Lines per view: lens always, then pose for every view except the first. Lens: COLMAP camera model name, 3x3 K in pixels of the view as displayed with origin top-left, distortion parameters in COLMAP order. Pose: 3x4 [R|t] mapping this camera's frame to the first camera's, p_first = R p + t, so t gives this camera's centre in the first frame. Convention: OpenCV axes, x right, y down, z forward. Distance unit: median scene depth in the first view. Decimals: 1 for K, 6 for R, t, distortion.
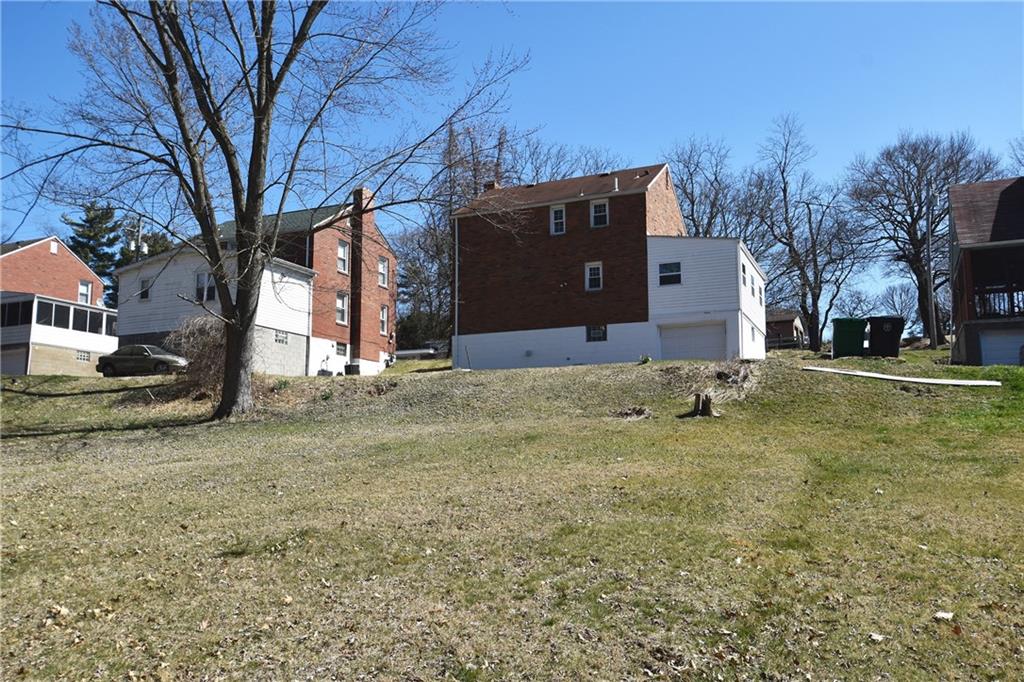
lens RADIAL K [[852.5, 0, 512.0], [0, 852.5, 341.0], [0, 0, 1]] dist [0.003940, 0.002100]
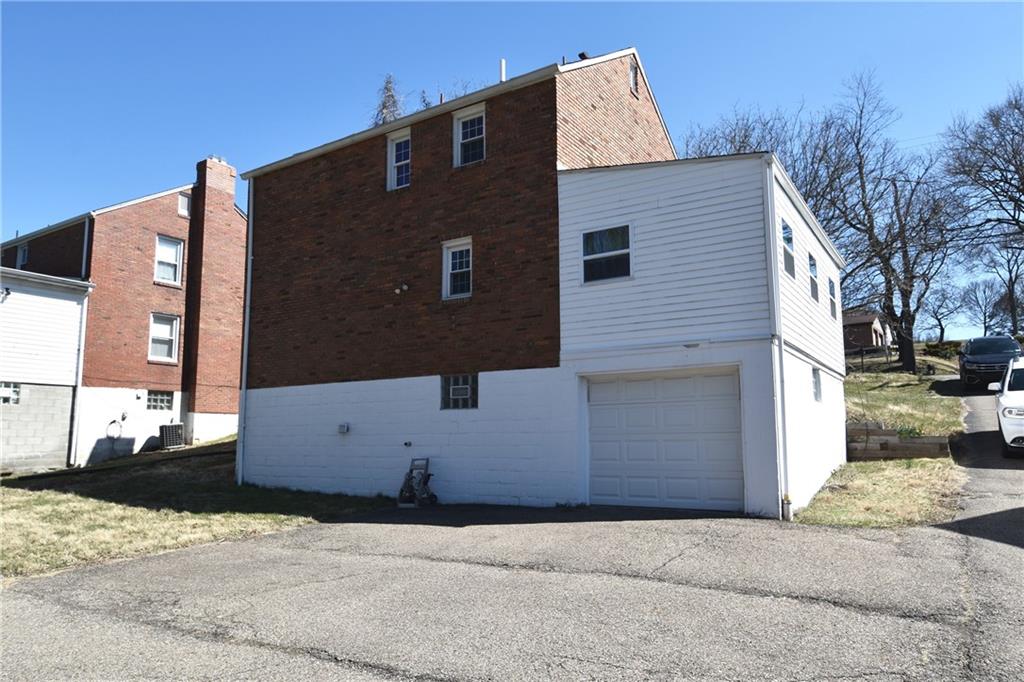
lens RADIAL K [[691.0, 0, 512.0], [0, 691.0, 341.0], [0, 0, 1]] dist [-0.003779, -0.002856]
pose [[0.988088, -0.024513, -0.151925, 0.159594], [0.024437, 0.999699, -0.002372, -0.029978], [0.151937, -0.001369, 0.988389, 0.546166]]
